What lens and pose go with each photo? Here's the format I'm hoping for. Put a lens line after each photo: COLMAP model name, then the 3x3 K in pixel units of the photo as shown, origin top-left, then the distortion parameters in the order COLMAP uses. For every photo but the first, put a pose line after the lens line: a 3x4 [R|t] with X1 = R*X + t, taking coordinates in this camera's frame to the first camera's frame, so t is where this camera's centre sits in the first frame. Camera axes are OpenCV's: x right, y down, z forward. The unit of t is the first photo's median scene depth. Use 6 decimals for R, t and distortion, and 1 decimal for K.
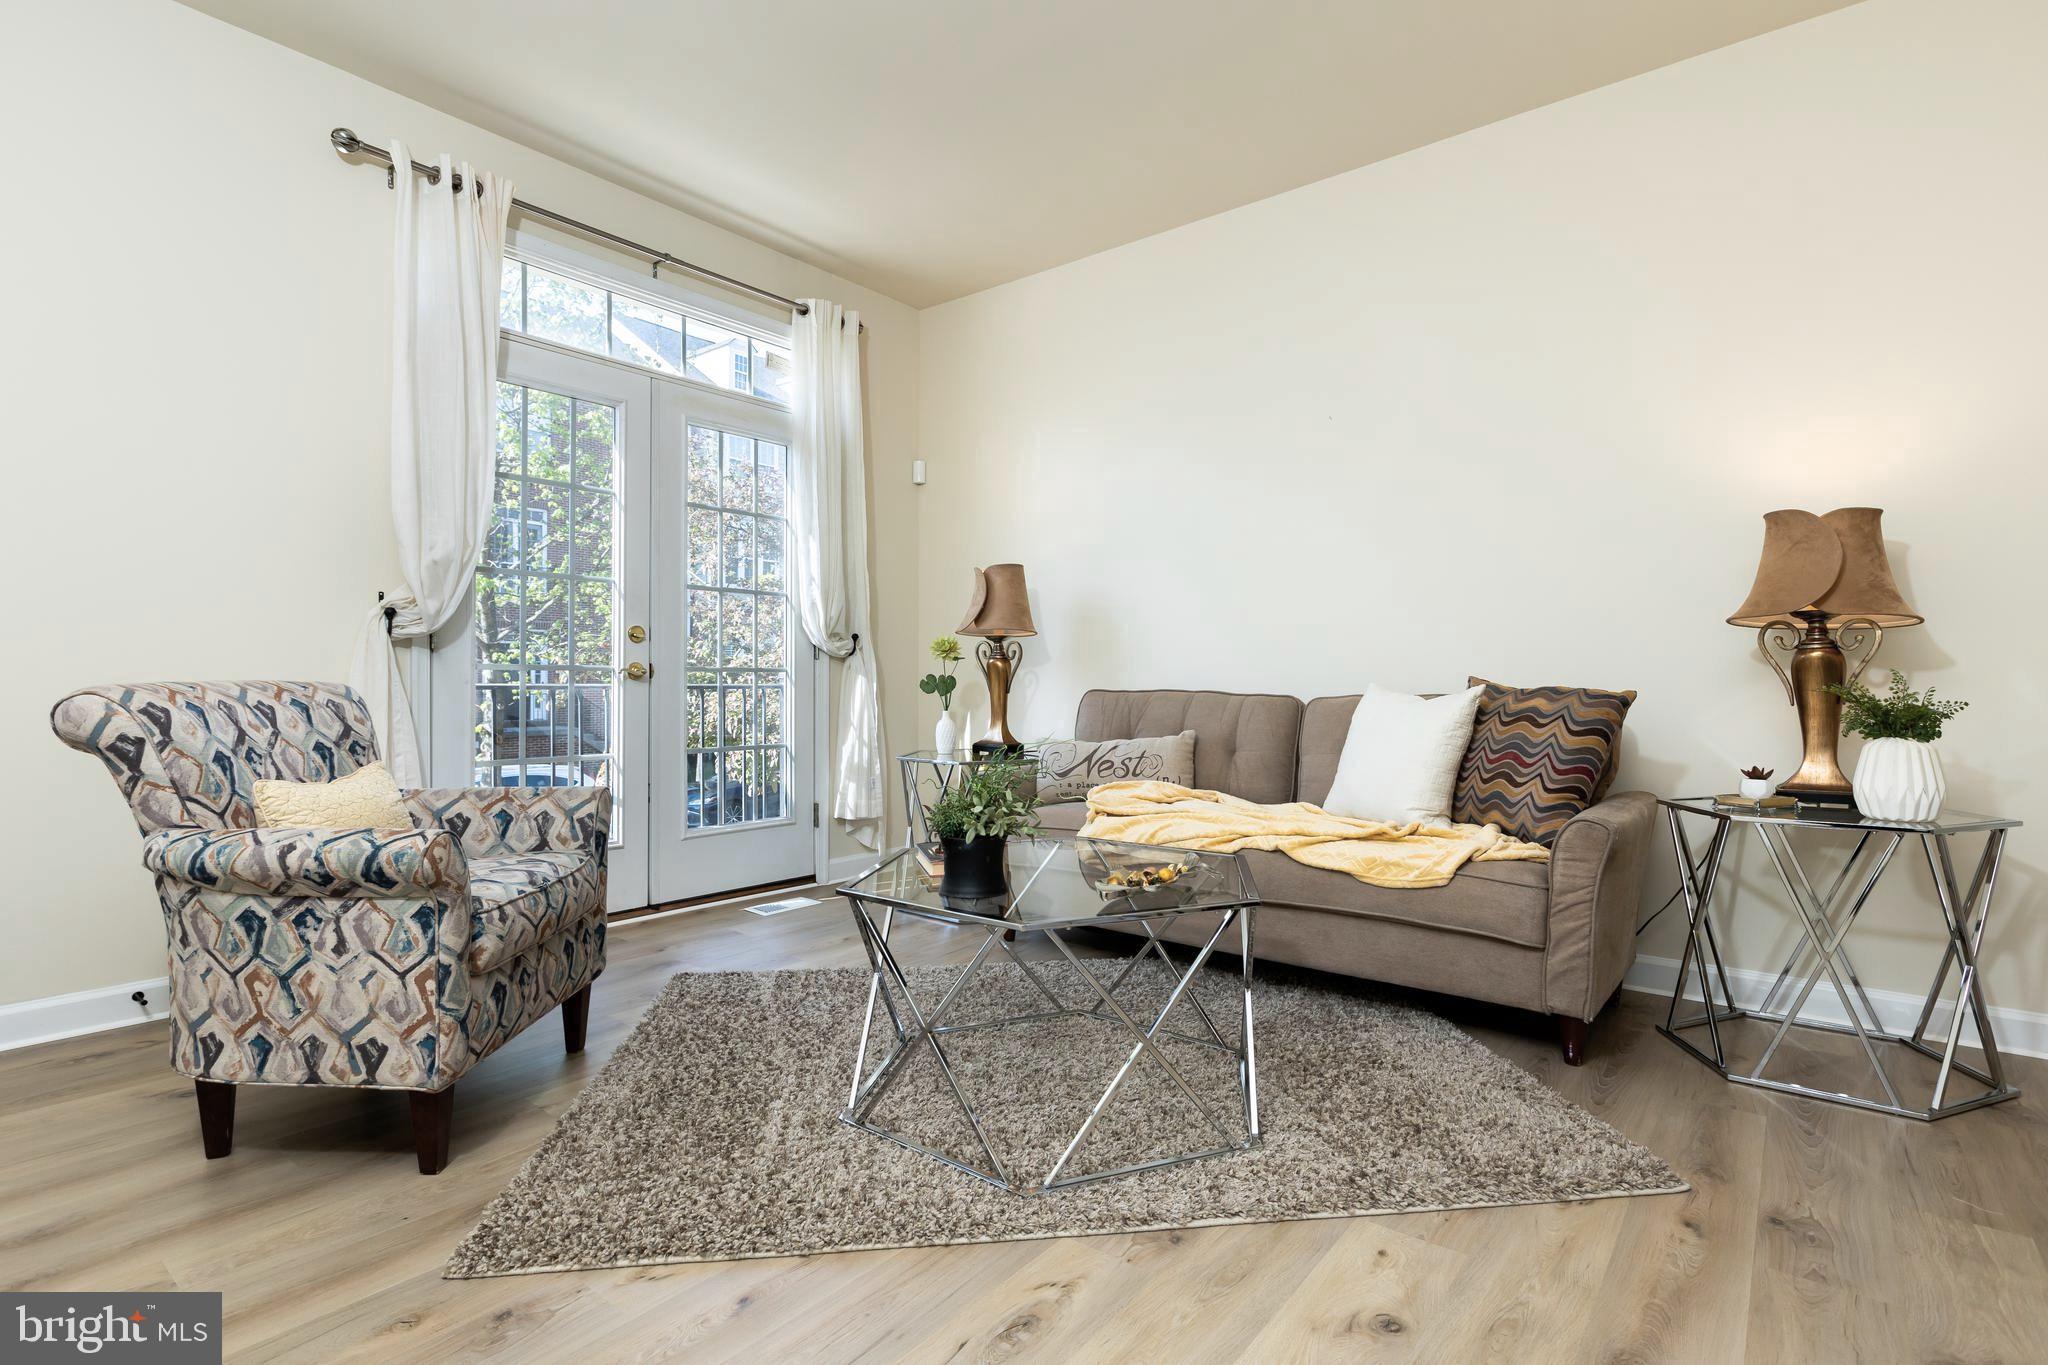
lens RADIAL K [[983.1, 0, 1024.0], [0, 983.1, 682.5], [0, 0, 1]] dist [-0.001433, -0.000073]
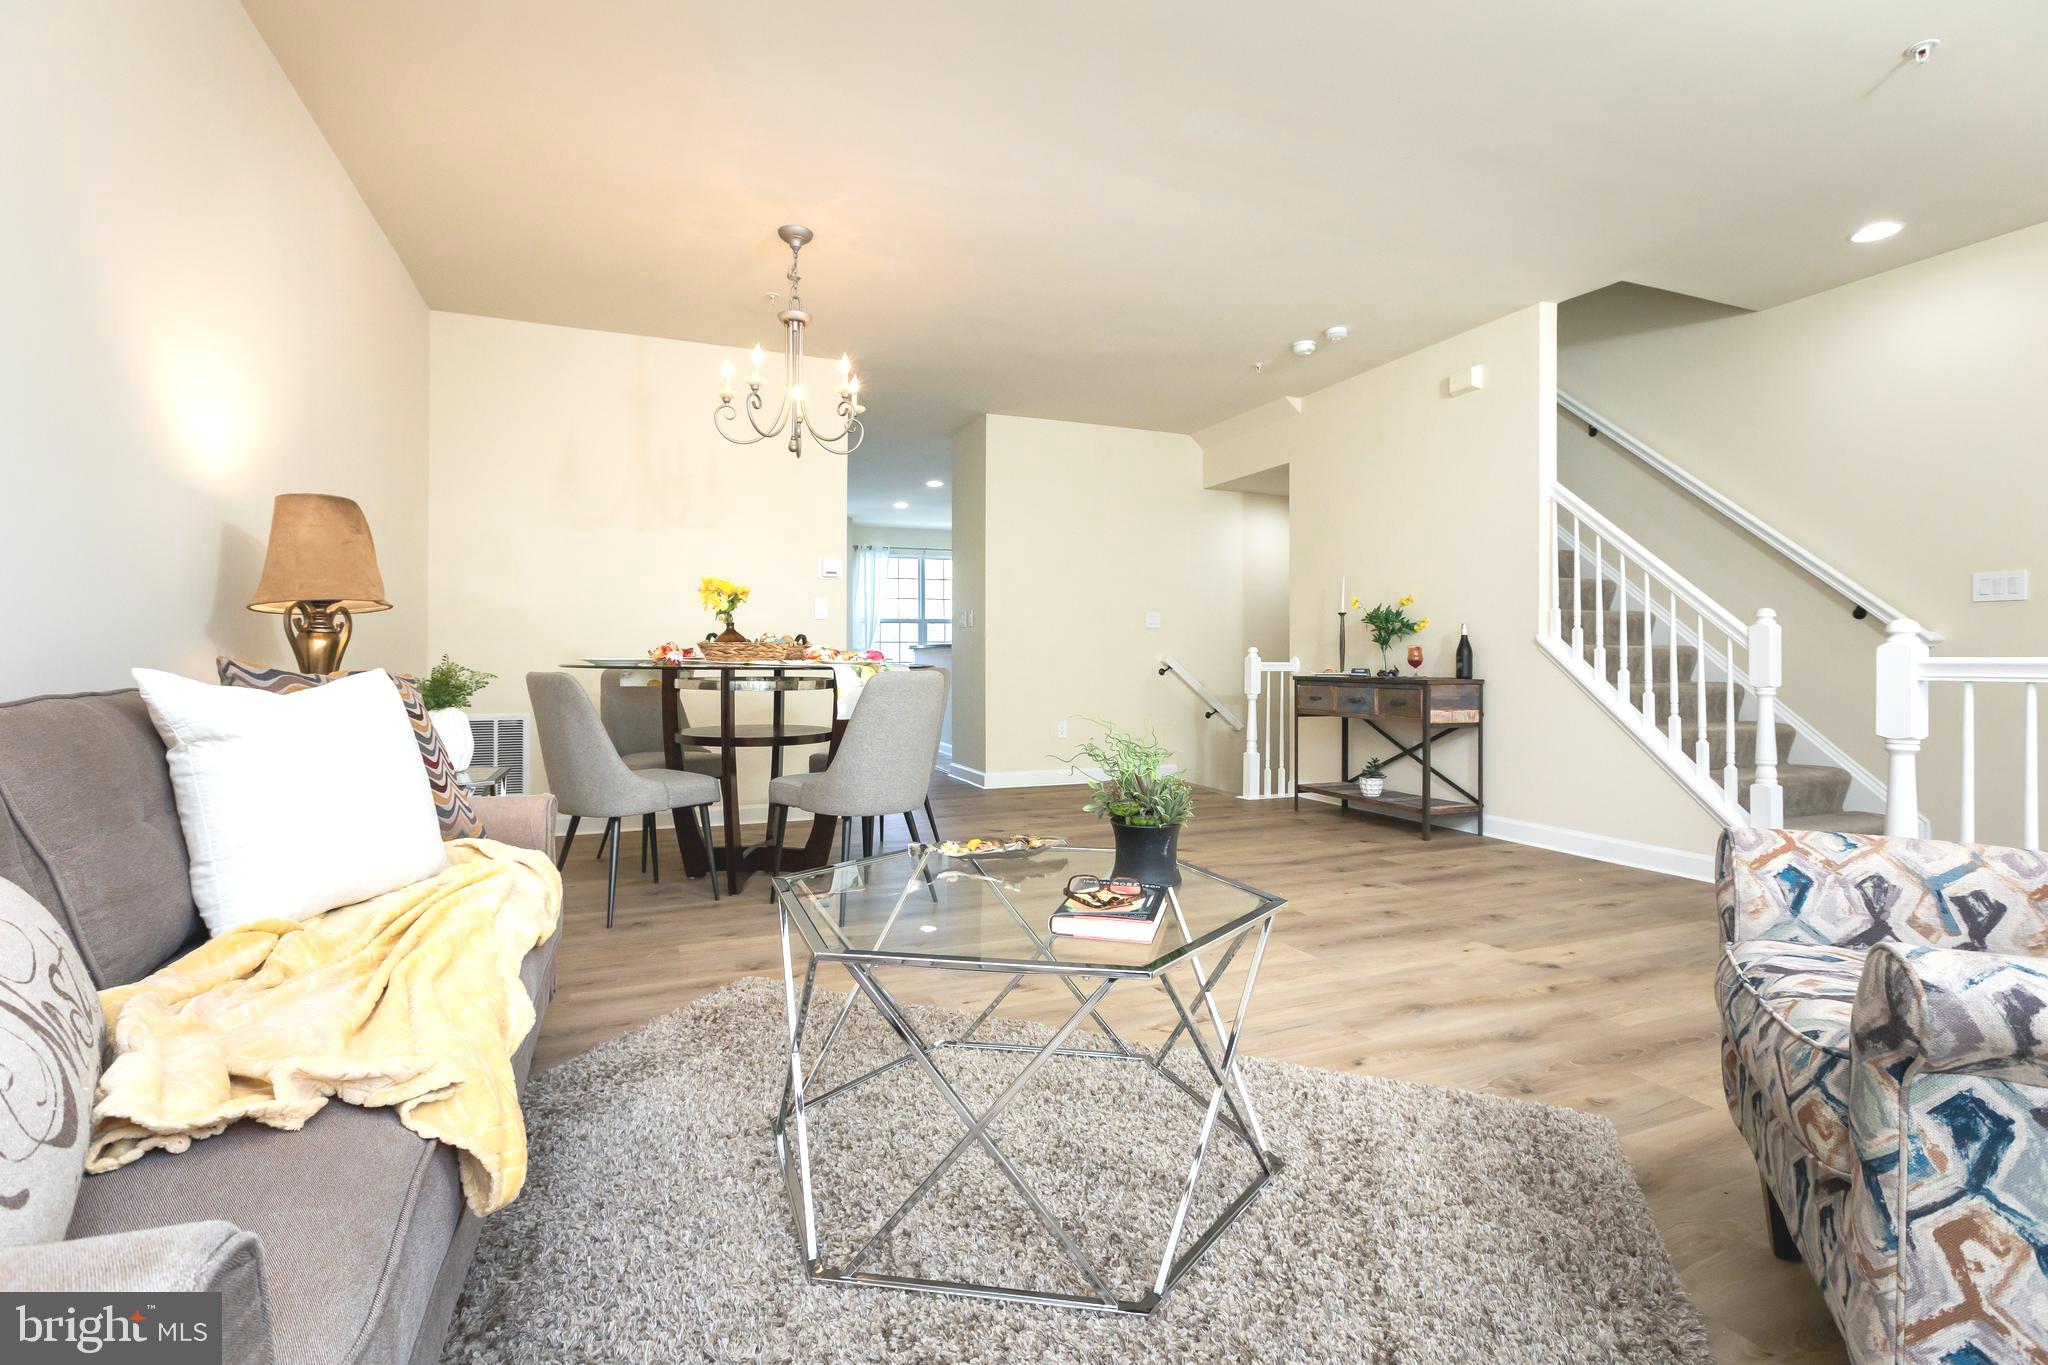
lens RADIAL K [[914.3, 0, 1025.3], [0, 914.3, 651.3], [0, 0, 1]] dist [-0.000296, -0.000045]
pose [[-0.876668, 0.004301, 0.481077, -0.335300], [-0.001912, 0.999921, -0.012424, -0.002591], [-0.481092, -0.011811, -0.876590, 1.612989]]
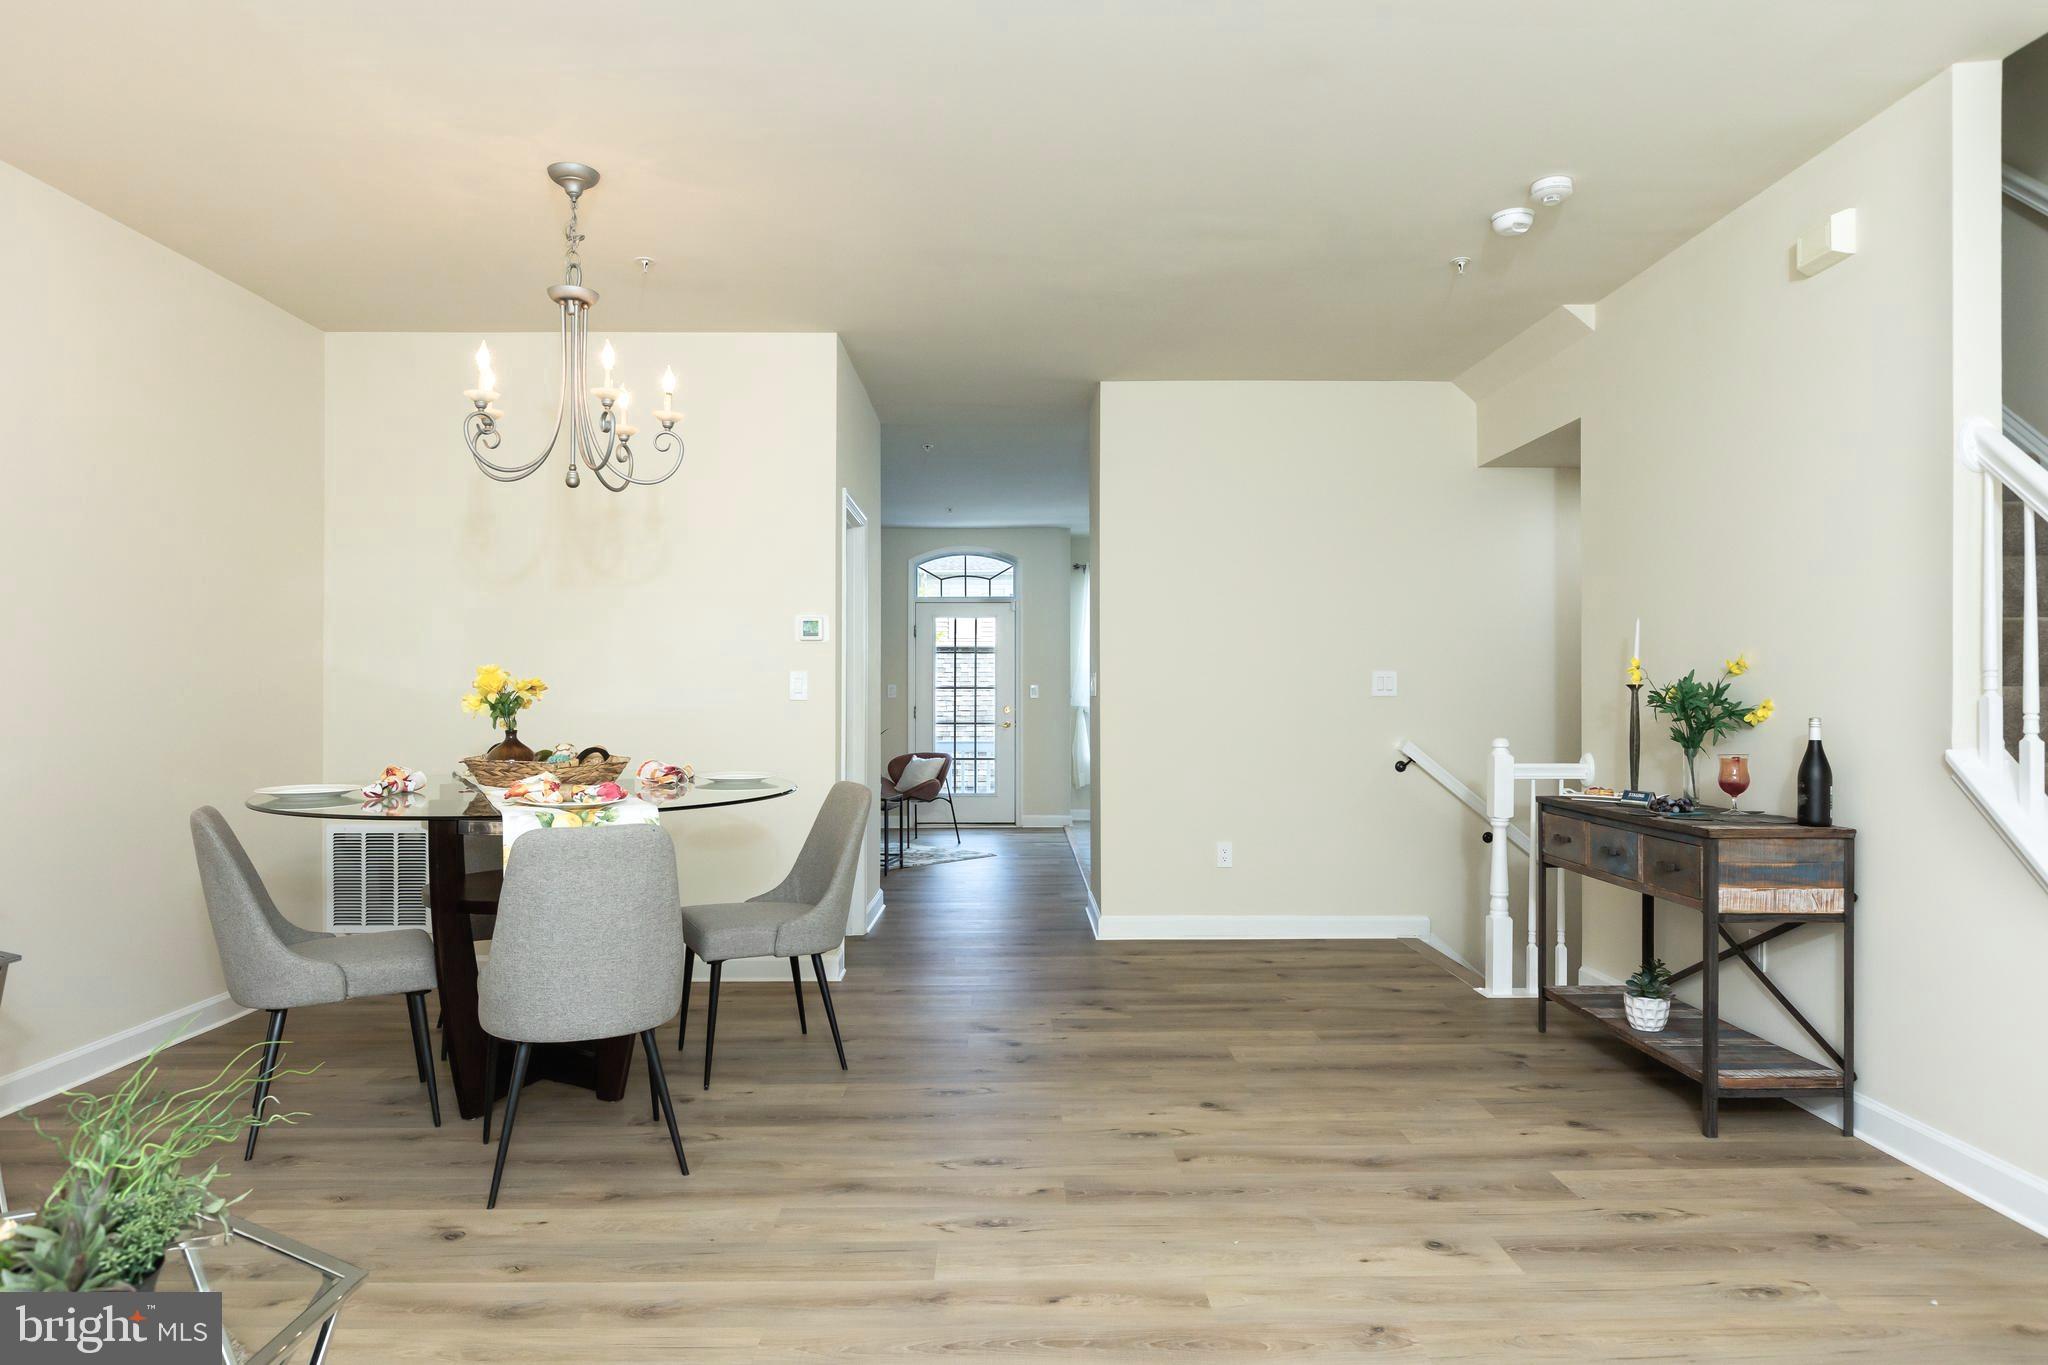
lens RADIAL K [[1211.1, 0, 1030.1], [0, 1211.1, 684.7], [0, 0, 1]] dist [-0.002592, -0.002271]
pose [[-0.641059, 0.007563, 0.767454, -0.720344], [-0.000987, 0.999942, -0.010678, -0.120273], [-0.767491, -0.007603, -0.641015, 0.890446]]
